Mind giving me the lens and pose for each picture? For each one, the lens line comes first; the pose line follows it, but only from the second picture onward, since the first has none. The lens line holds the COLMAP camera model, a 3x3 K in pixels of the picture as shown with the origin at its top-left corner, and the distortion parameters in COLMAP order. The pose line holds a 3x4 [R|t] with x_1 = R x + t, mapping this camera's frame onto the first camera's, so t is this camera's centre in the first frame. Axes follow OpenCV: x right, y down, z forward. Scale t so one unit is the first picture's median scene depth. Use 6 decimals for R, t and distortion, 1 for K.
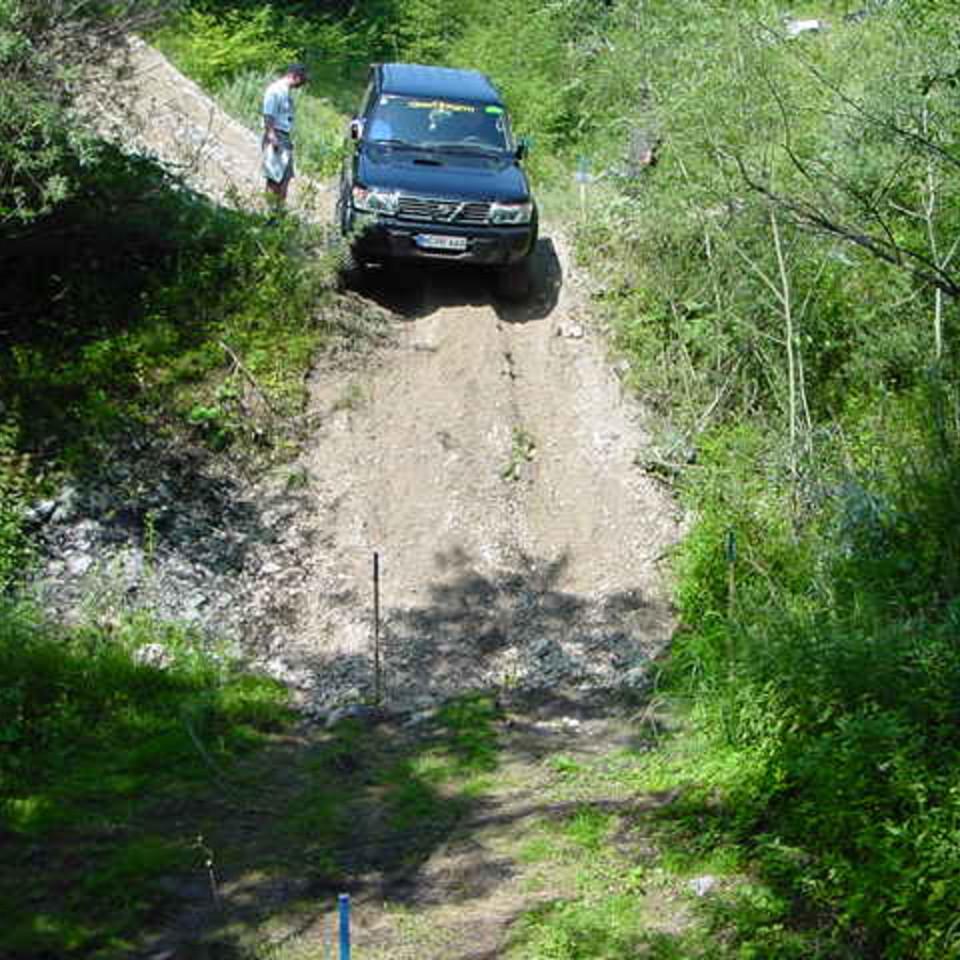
lens RADIAL K [[1680.7, 0, 480.0], [0, 1680.7, 480.0], [0, 0, 1]] dist [-0.183719, 0.381499]
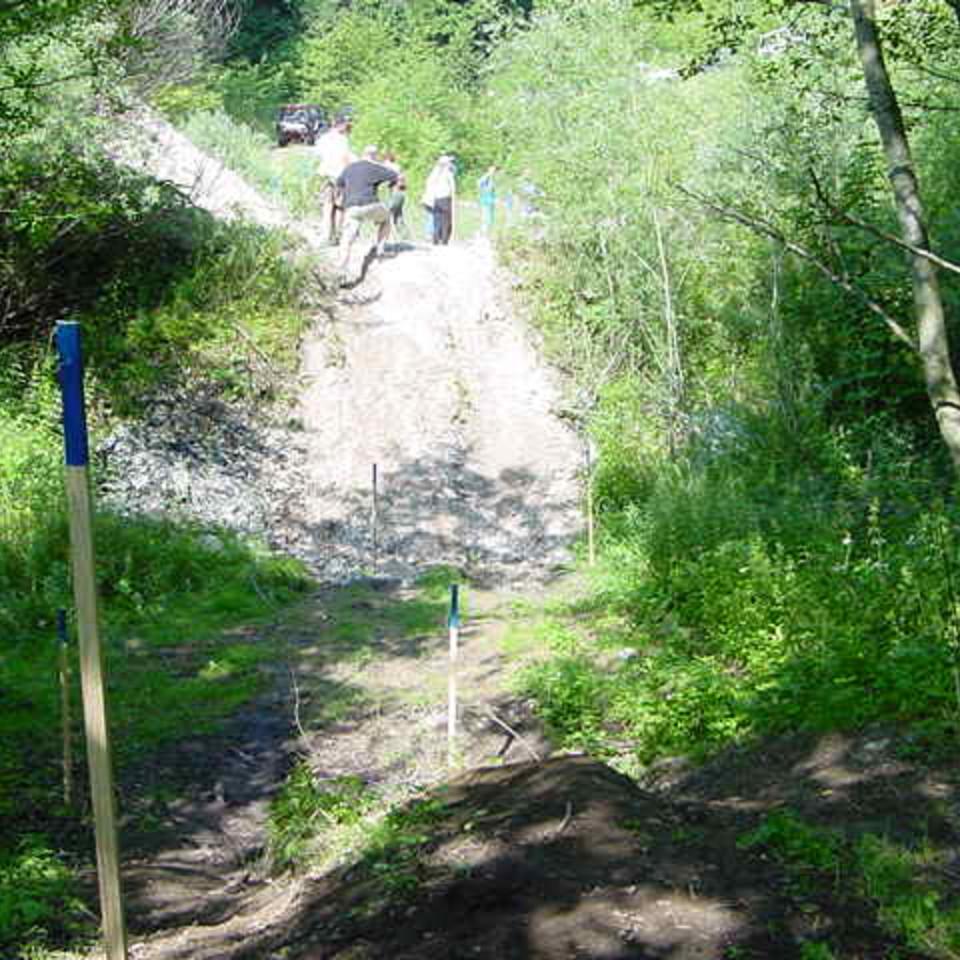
lens RADIAL K [[1542.1, 0, 480.0], [0, 1542.1, 480.0], [0, 0, 1]] dist [-0.194030, 0.142044]
pose [[0.996969, -0.006367, 0.077545, -0.058363], [0.006667, 0.999971, -0.003611, 0.049163], [-0.077520, 0.004117, 0.996982, -0.210265]]
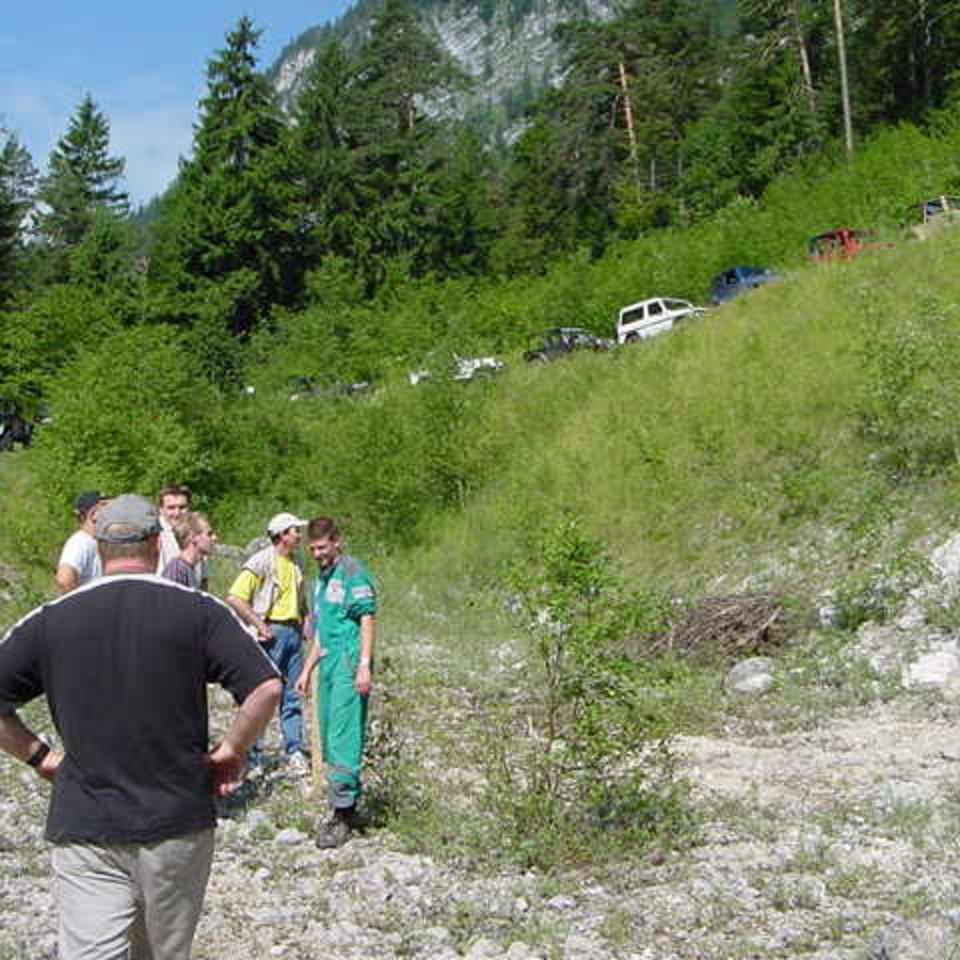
lens RADIAL K [[1542.1, 0, 480.0], [0, 1542.1, 480.0], [0, 0, 1]] dist [-0.194030, 0.142044]
pose [[0.970549, 0.010936, 0.240655, 0.030764], [0.038150, 0.979386, -0.198361, -0.321522], [-0.237864, 0.201700, 0.950125, 1.416544]]
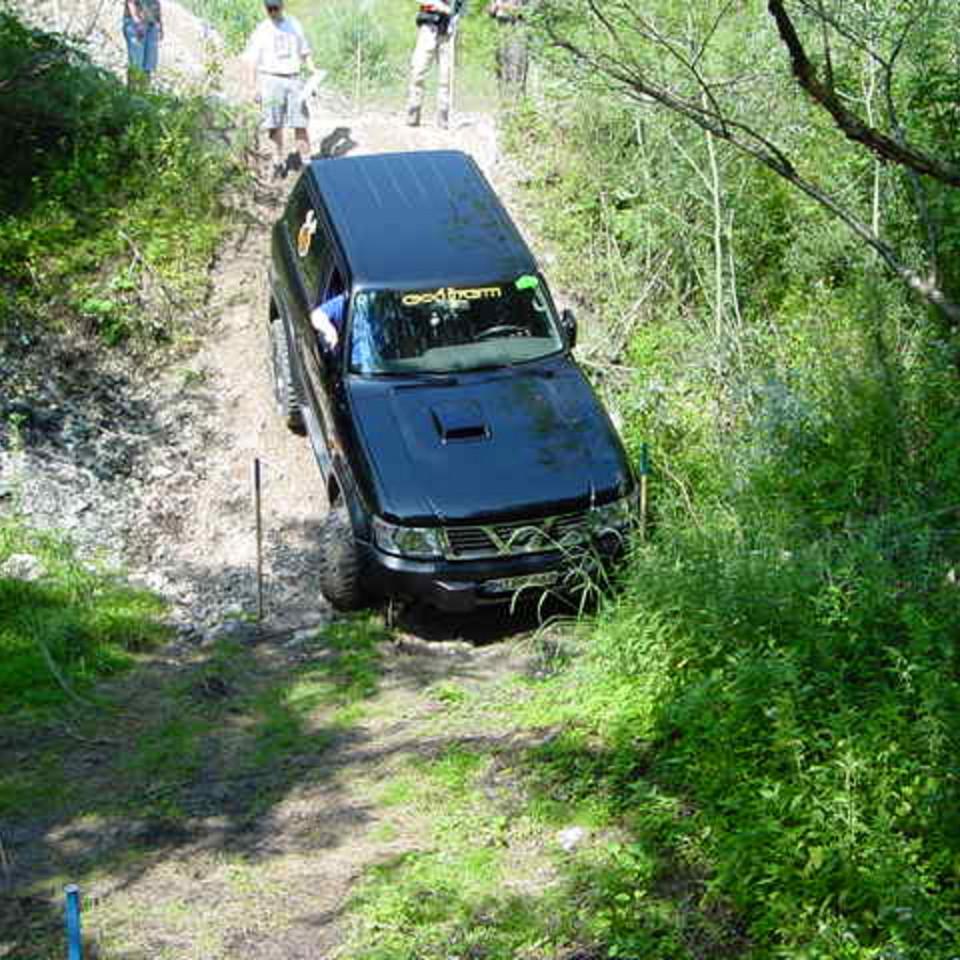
lens RADIAL K [[1680.7, 0, 480.0], [0, 1680.7, 480.0], [0, 0, 1]] dist [-0.183719, 0.381499]
pose [[0.999889, 0.008468, 0.012243, 0.039528], [-0.009247, 0.997839, 0.065059, -0.005153], [-0.011665, -0.065165, 0.997806, 0.058473]]
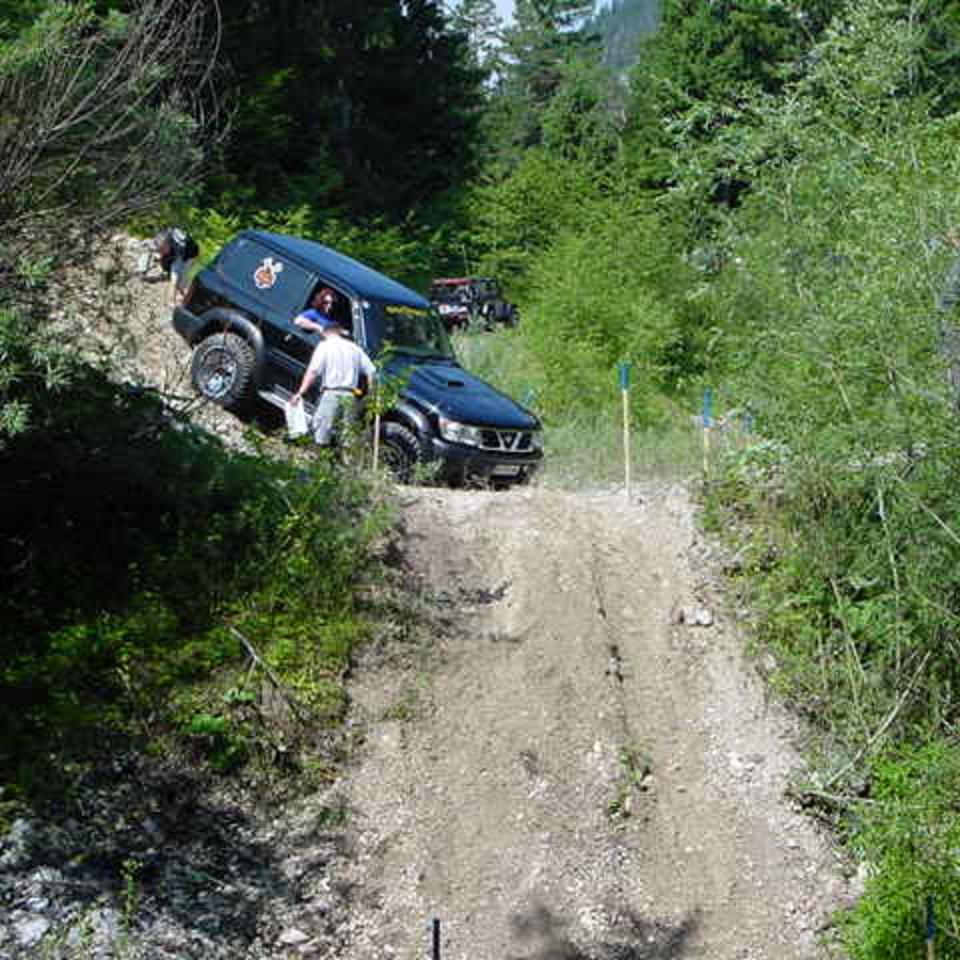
lens RADIAL K [[2133.1, 0, 476.2], [0, 2133.1, 461.6], [0, 0, 1]] dist [-0.080668, 0.602015]
pose [[0.999047, 0.000826, -0.043639, -0.003685], [-0.007829, 0.986998, -0.160543, -0.003586], [0.042939, 0.160732, 0.986064, 0.045810]]
